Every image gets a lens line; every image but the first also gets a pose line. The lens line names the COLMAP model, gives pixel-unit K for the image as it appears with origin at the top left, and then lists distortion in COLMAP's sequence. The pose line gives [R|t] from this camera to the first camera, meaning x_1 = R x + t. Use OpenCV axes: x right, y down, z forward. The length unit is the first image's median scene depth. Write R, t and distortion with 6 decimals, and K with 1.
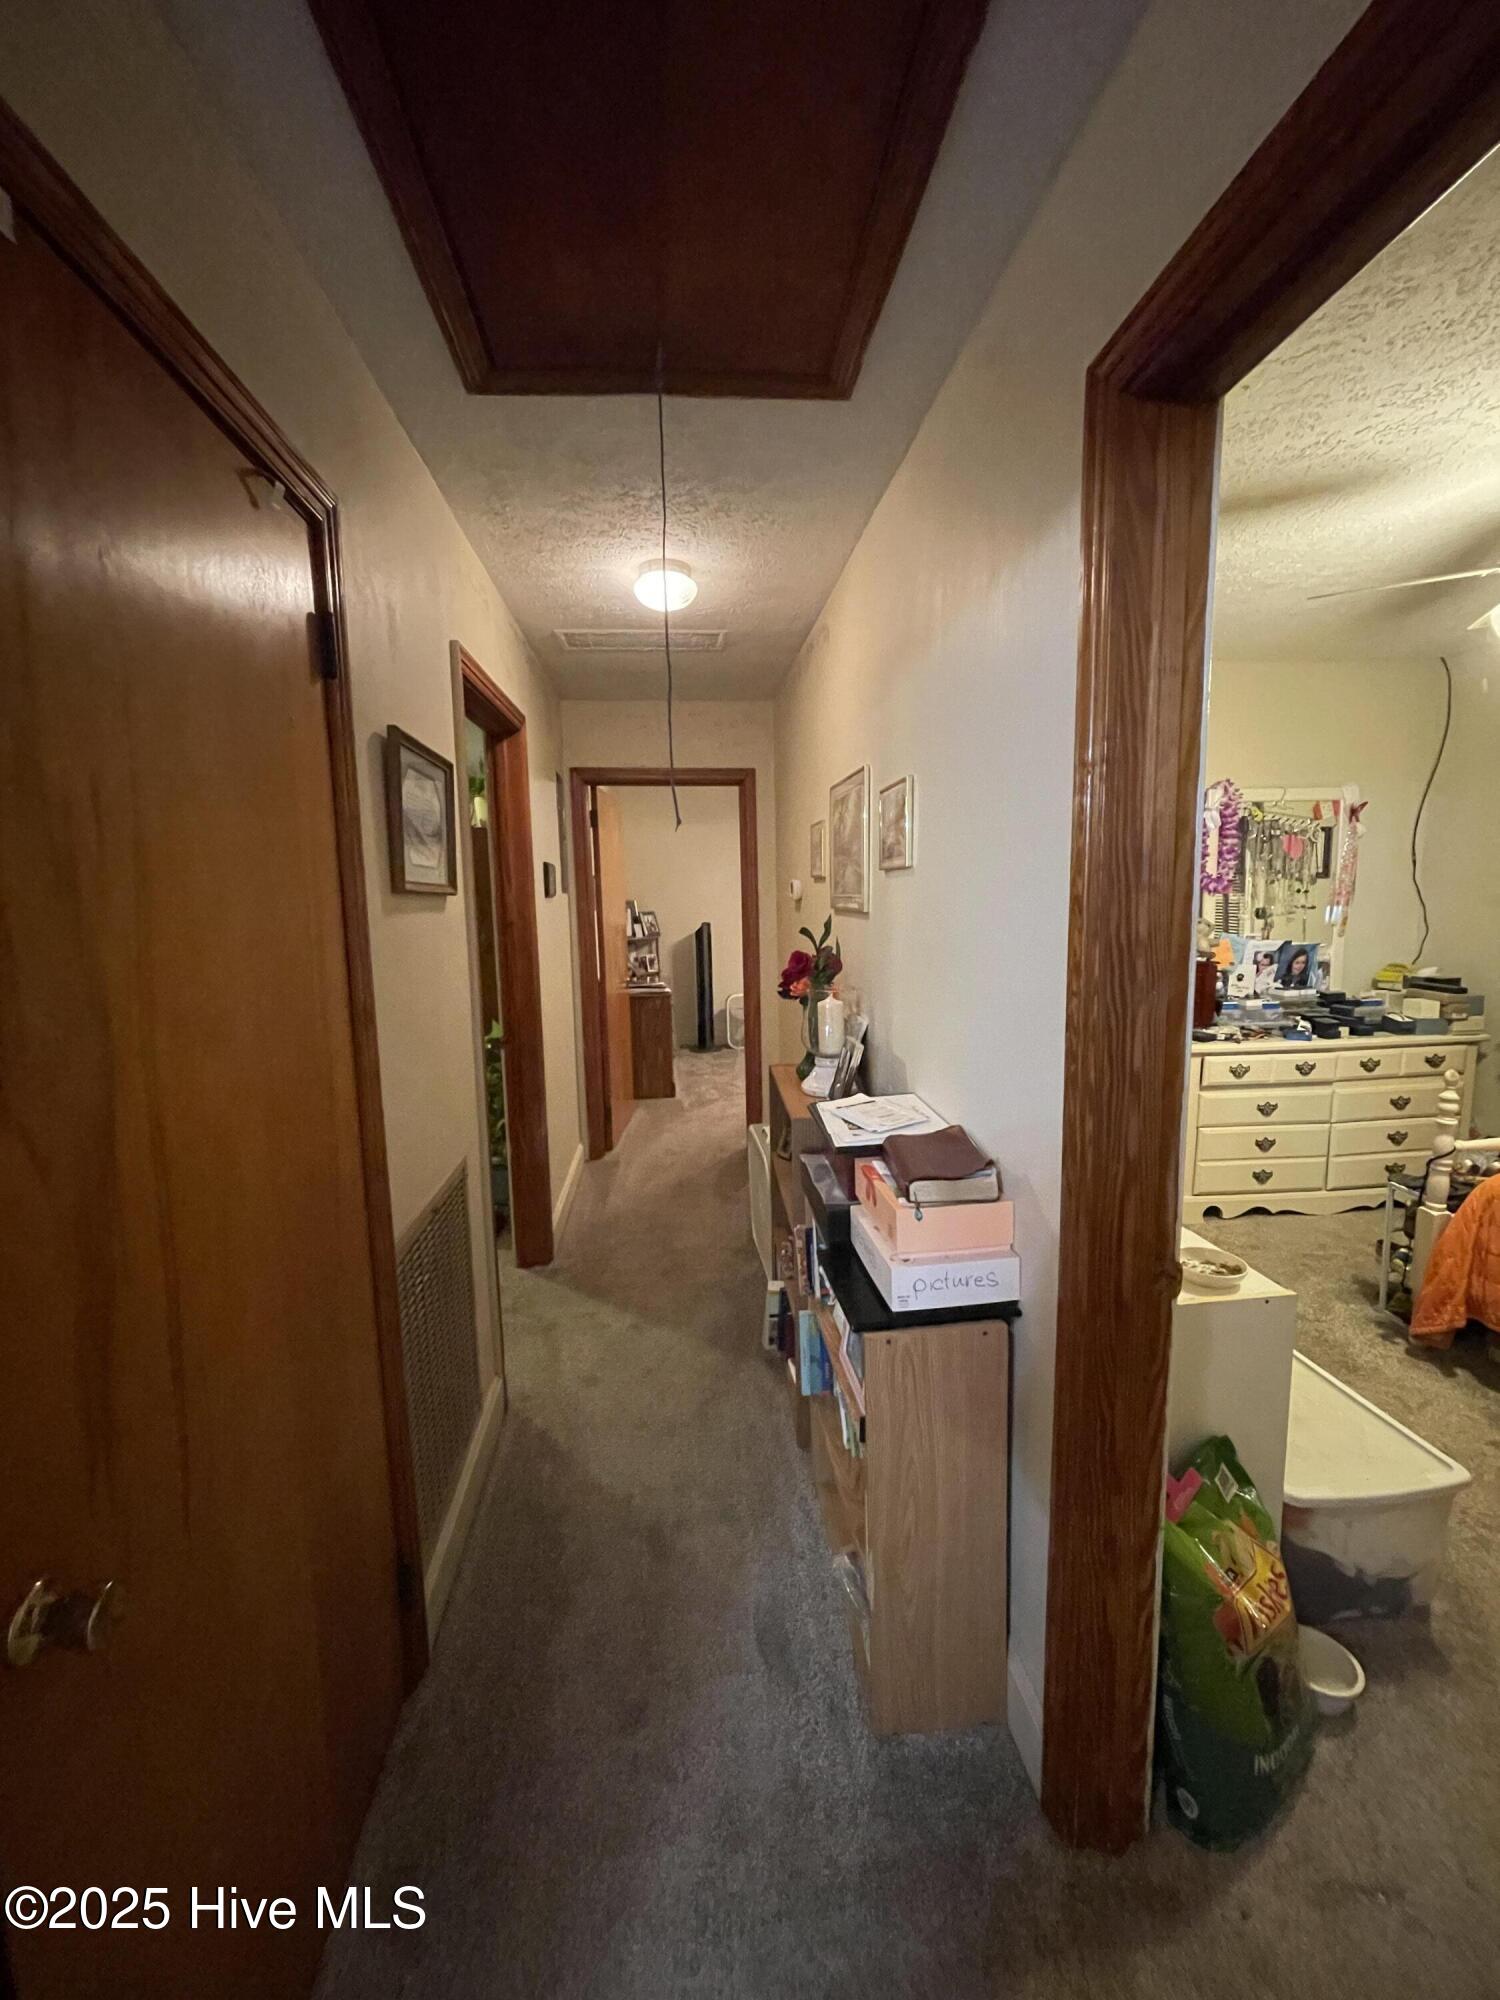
lens RADIAL K [[809.6, 0, 750.0], [0, 809.6, 1000.0], [0, 0, 1]] dist [-0.002578, -0.000156]
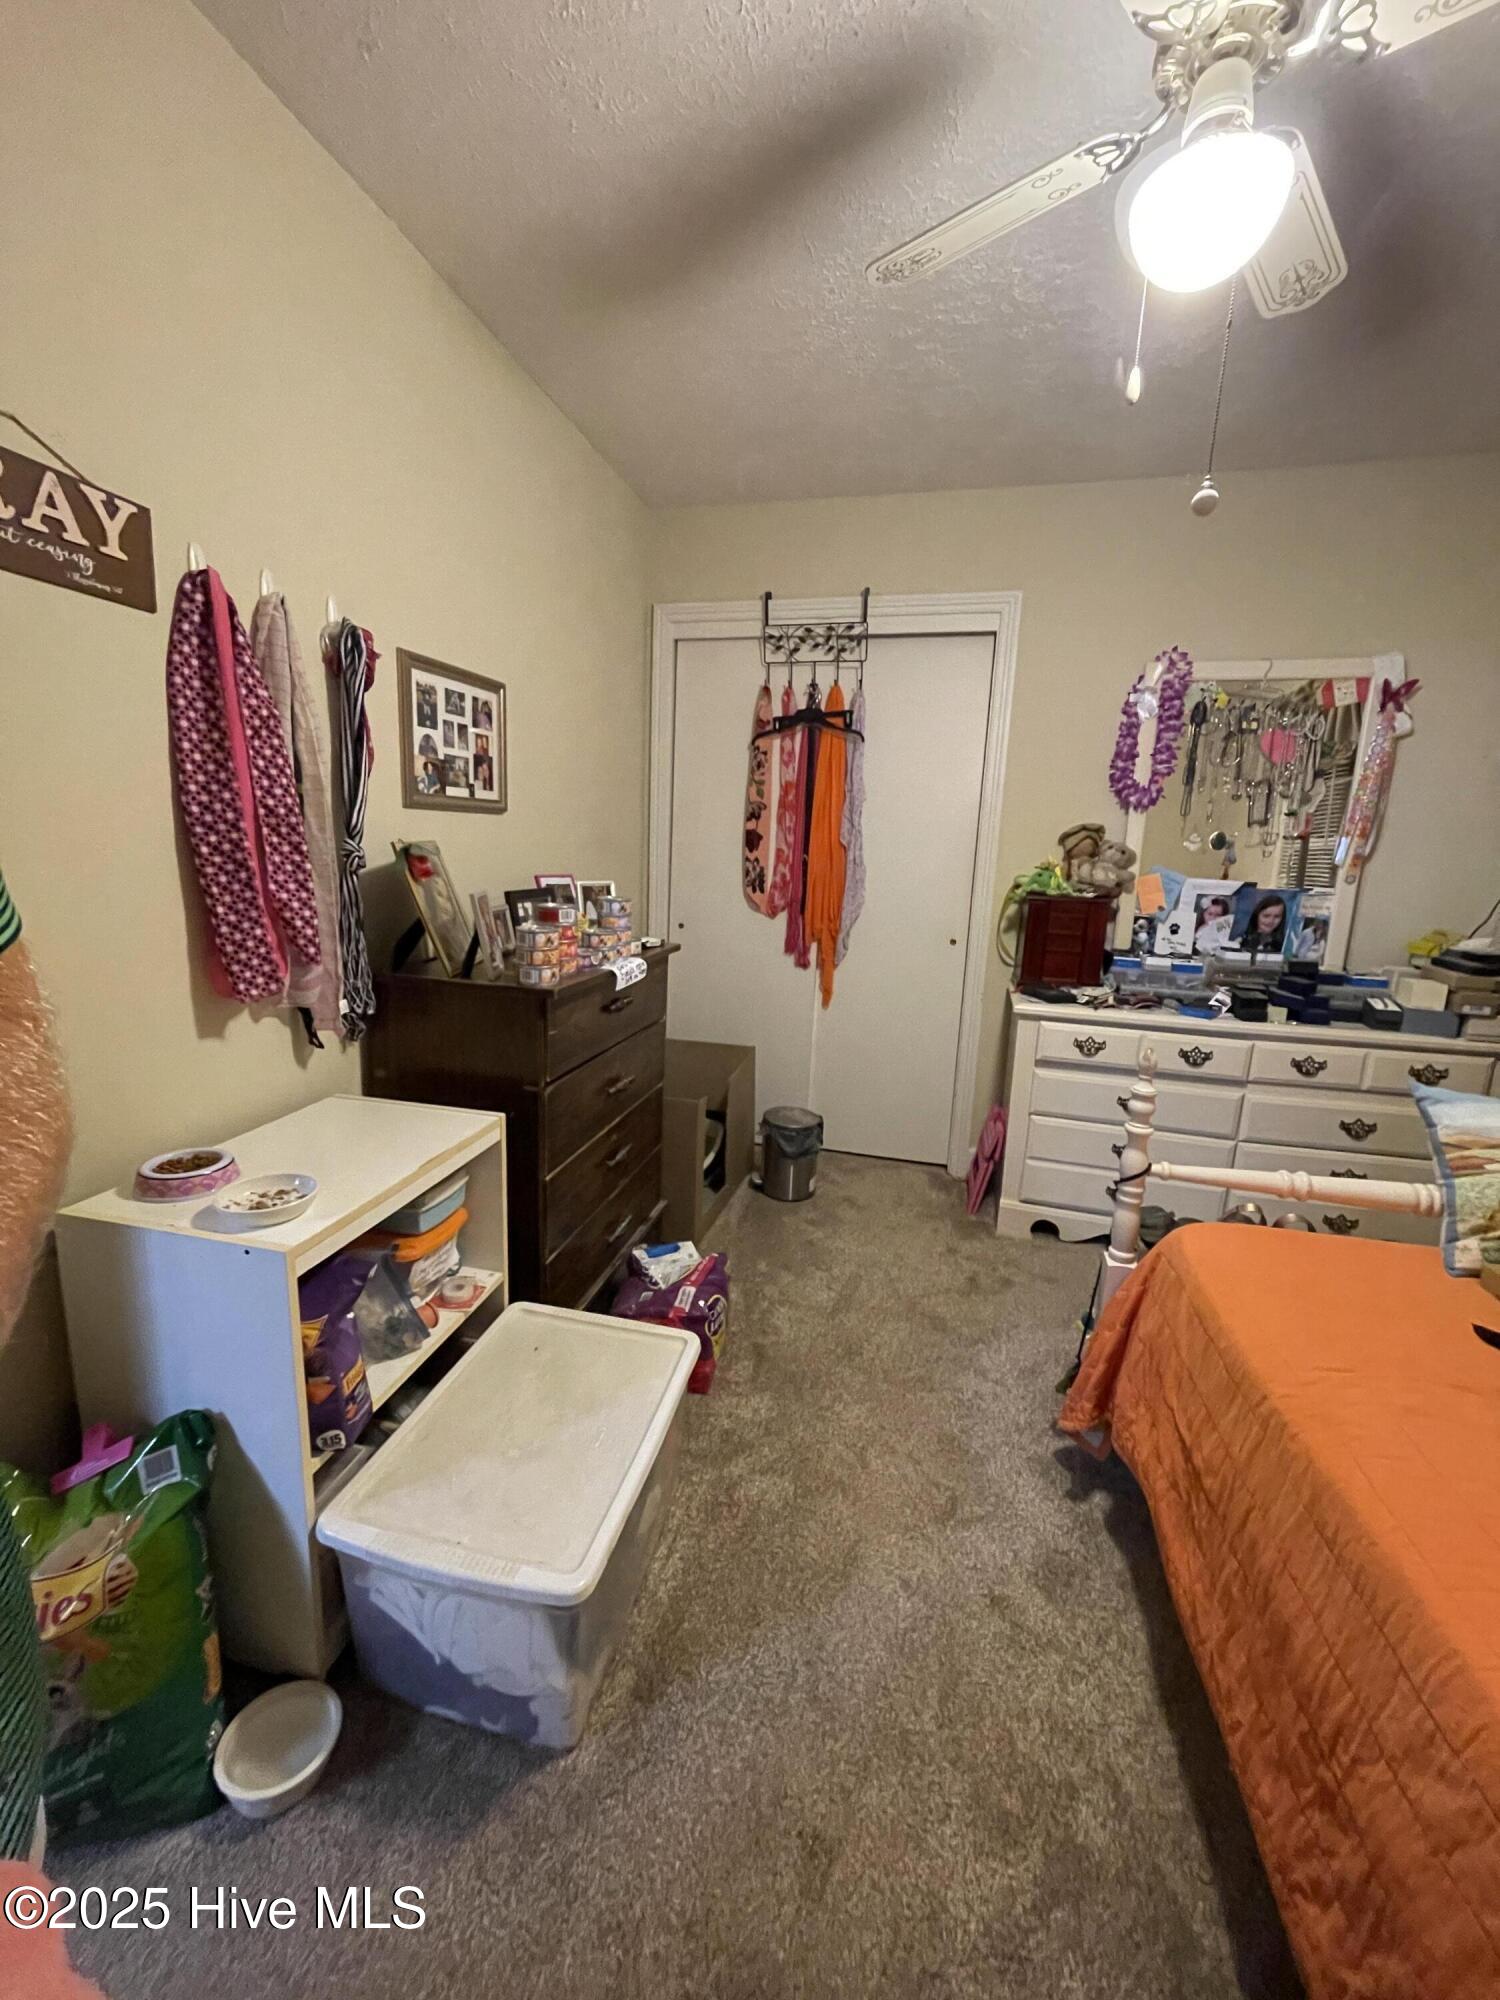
lens RADIAL K [[809.6, 0, 750.0], [0, 809.6, 1000.0], [0, 0, 1]] dist [-0.002578, -0.000156]
pose [[0.934900, 0.121713, -0.333388, 0.525790], [-0.102165, 0.991889, 0.075623, 0.020562], [0.339888, -0.036639, 0.939752, 0.193735]]
